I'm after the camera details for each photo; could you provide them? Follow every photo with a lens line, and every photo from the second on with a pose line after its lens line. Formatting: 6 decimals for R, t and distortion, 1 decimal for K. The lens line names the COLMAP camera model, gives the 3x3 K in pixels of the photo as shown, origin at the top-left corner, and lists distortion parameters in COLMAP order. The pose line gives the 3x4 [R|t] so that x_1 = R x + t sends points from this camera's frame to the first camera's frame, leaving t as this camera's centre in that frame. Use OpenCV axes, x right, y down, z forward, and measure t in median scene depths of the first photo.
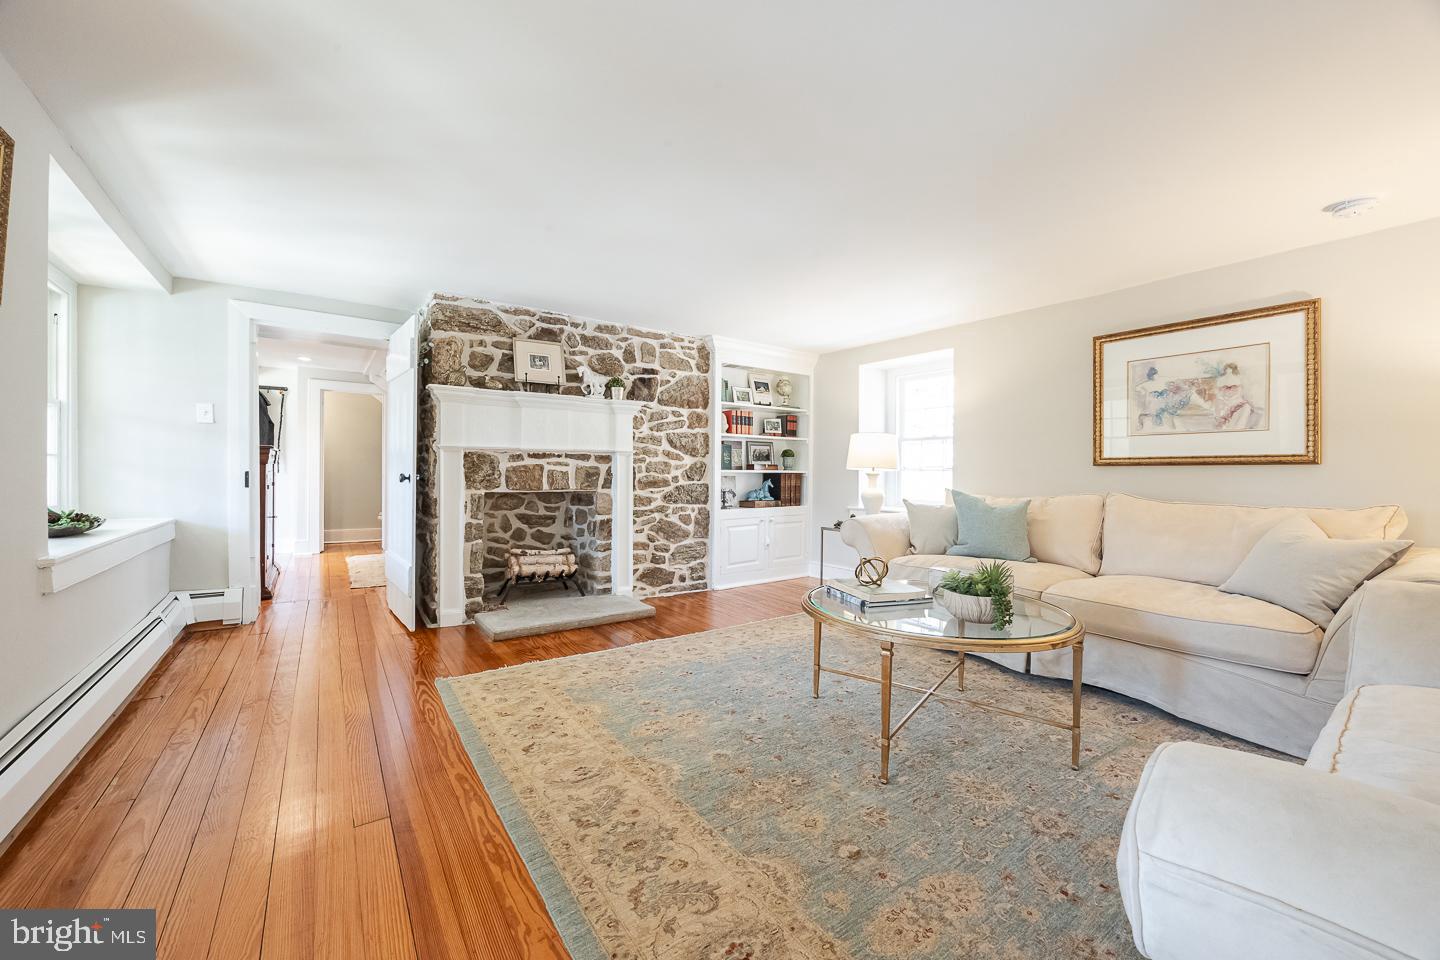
lens RADIAL K [[555.1, 0, 718.4], [0, 555.1, 474.2], [0, 0, 1]] dist [-0.001759, -0.000500]
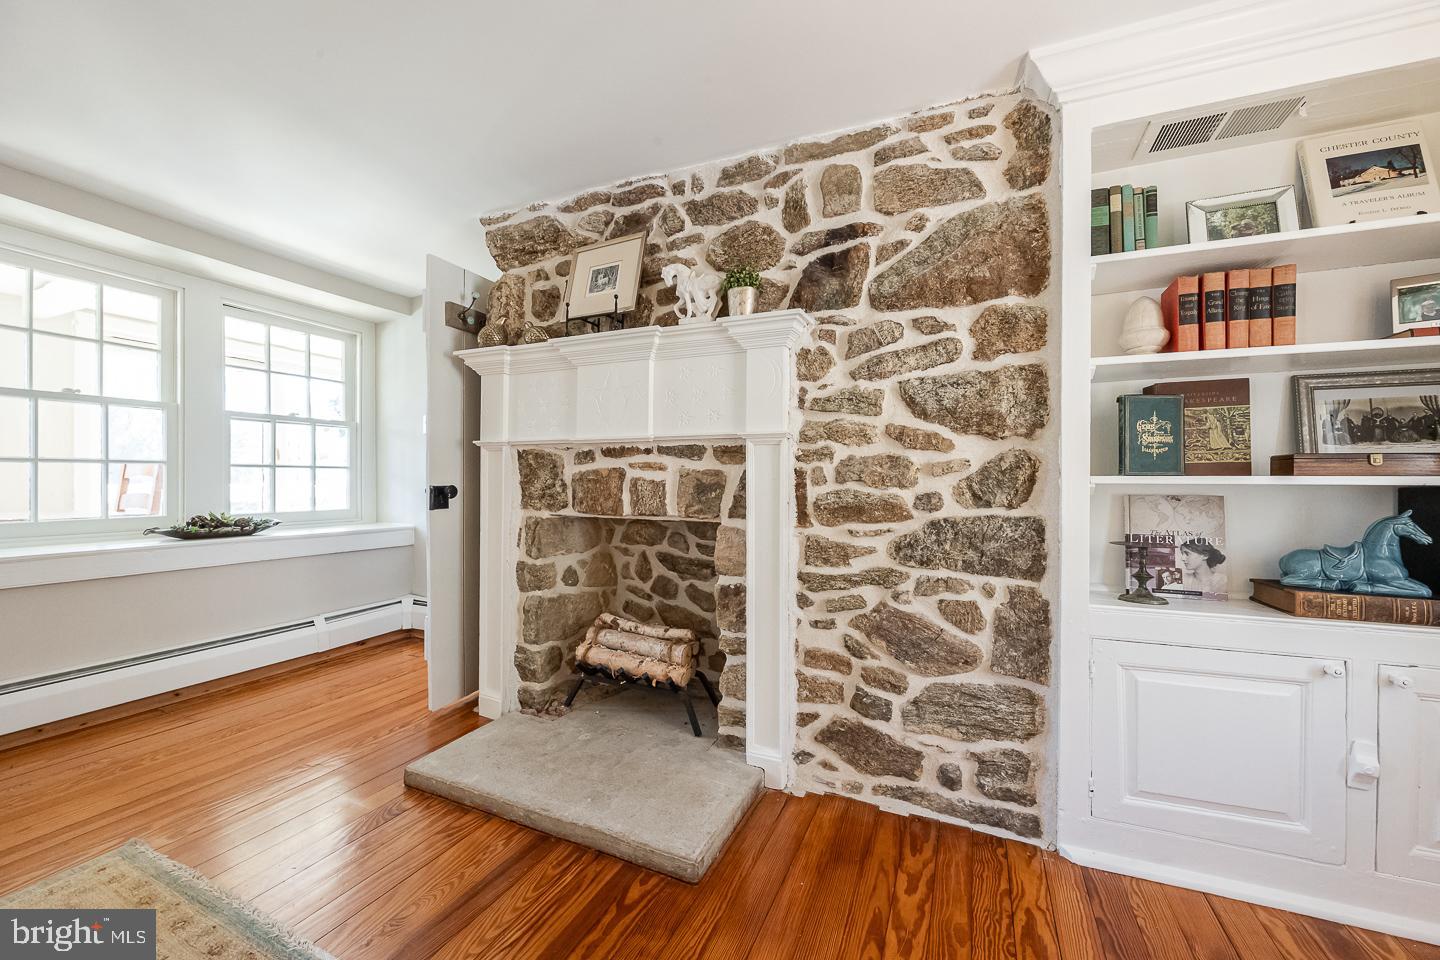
lens RADIAL K [[555.1, 0, 723.6], [0, 555.1, 479.7], [0, 0, 1]] dist [-0.001759, -0.000500]
pose [[0.515915, -0.003965, -0.856631, 0.176819], [-0.004983, 0.999958, -0.007629, -0.002357], [0.856625, 0.008204, 0.515874, 0.720496]]
